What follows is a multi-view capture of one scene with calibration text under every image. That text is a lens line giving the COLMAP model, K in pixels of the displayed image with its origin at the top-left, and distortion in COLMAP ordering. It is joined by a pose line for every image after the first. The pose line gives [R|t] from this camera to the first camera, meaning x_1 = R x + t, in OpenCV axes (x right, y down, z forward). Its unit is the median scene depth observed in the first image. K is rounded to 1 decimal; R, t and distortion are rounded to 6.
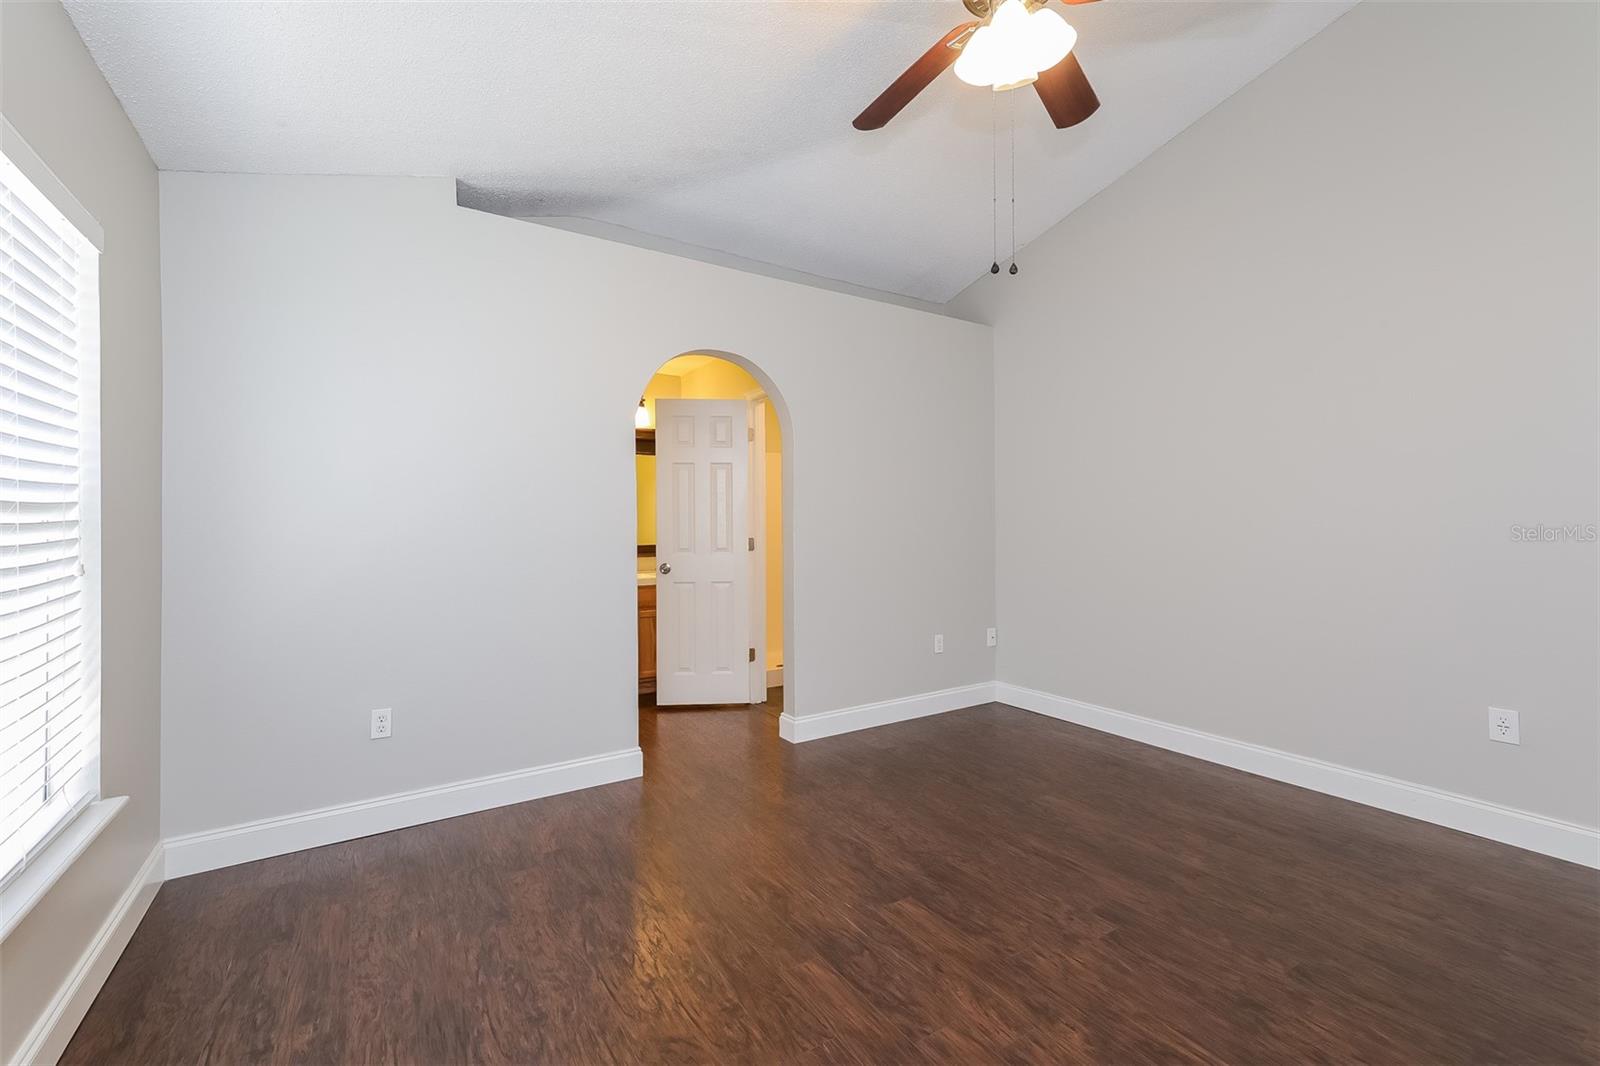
lens RADIAL K [[678.5, 0, 796.0], [0, 678.5, 531.0], [0, 0, 1]] dist [0.017283, -0.000109]
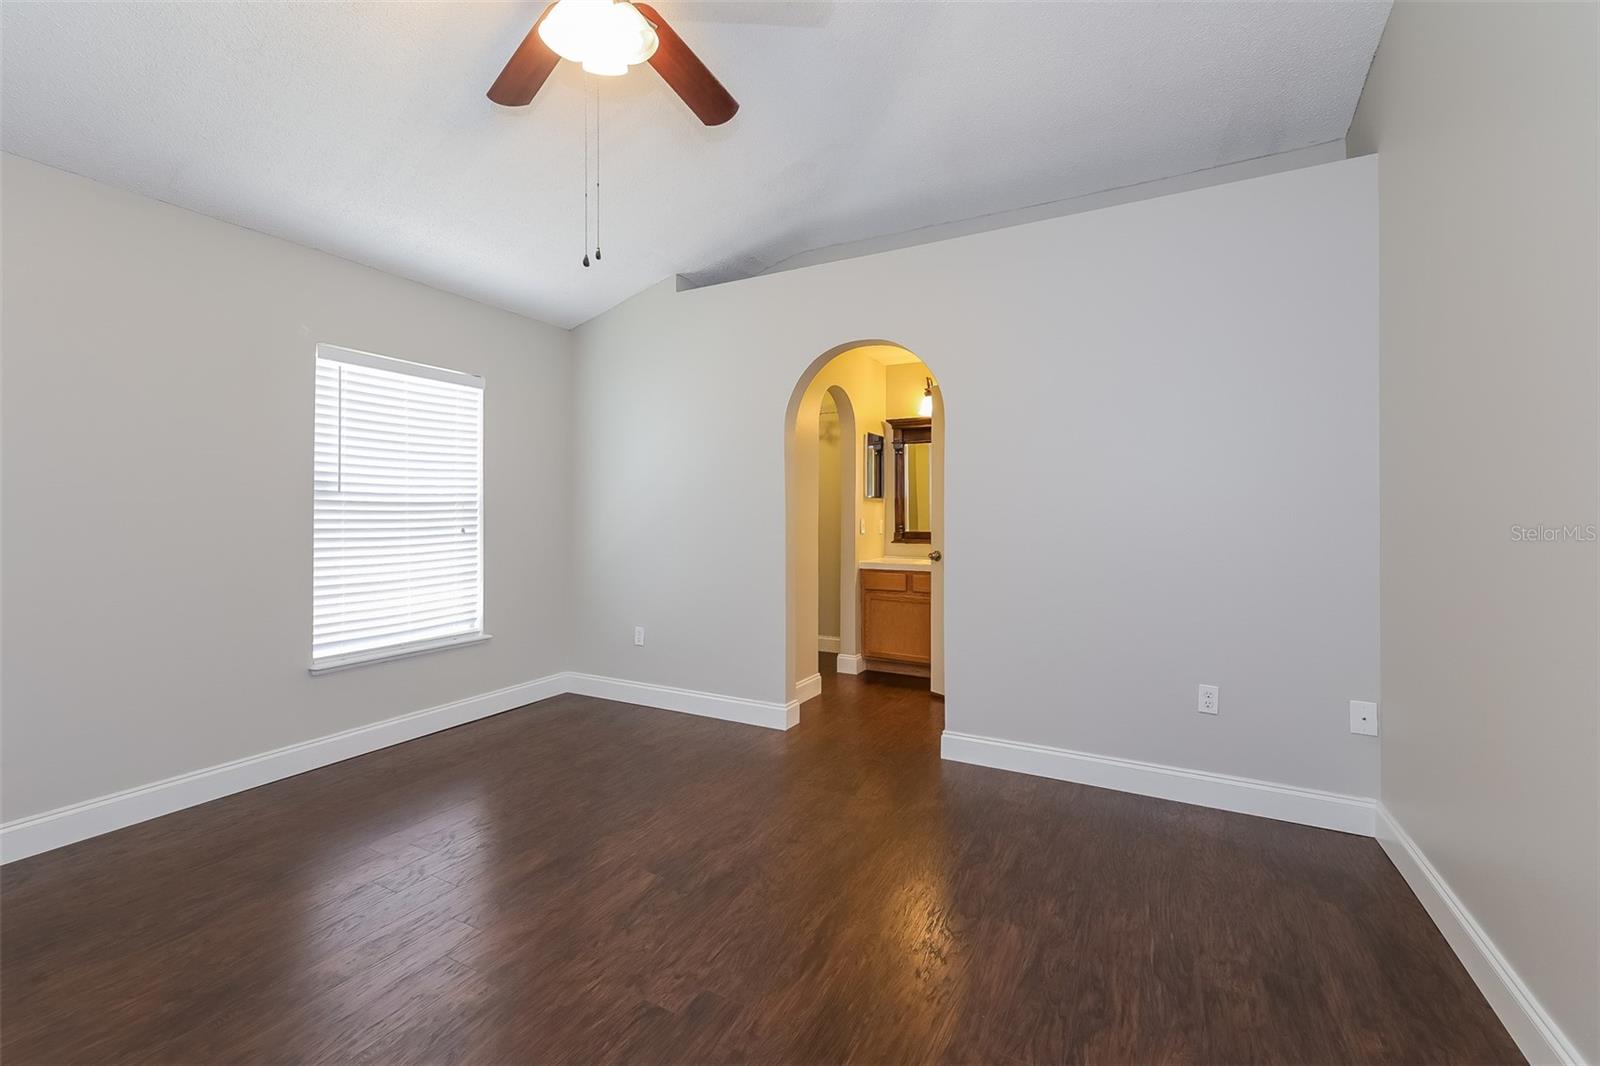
lens RADIAL K [[678.5, 0, 799.2], [0, 678.5, 518.5], [0, 0, 1]] dist [0.017283, -0.000109]
pose [[0.476676, 0.011069, -0.879009, 1.054874], [-0.009603, 0.999927, 0.007384, -0.009148], [0.879027, 0.004921, 0.476747, 0.629444]]
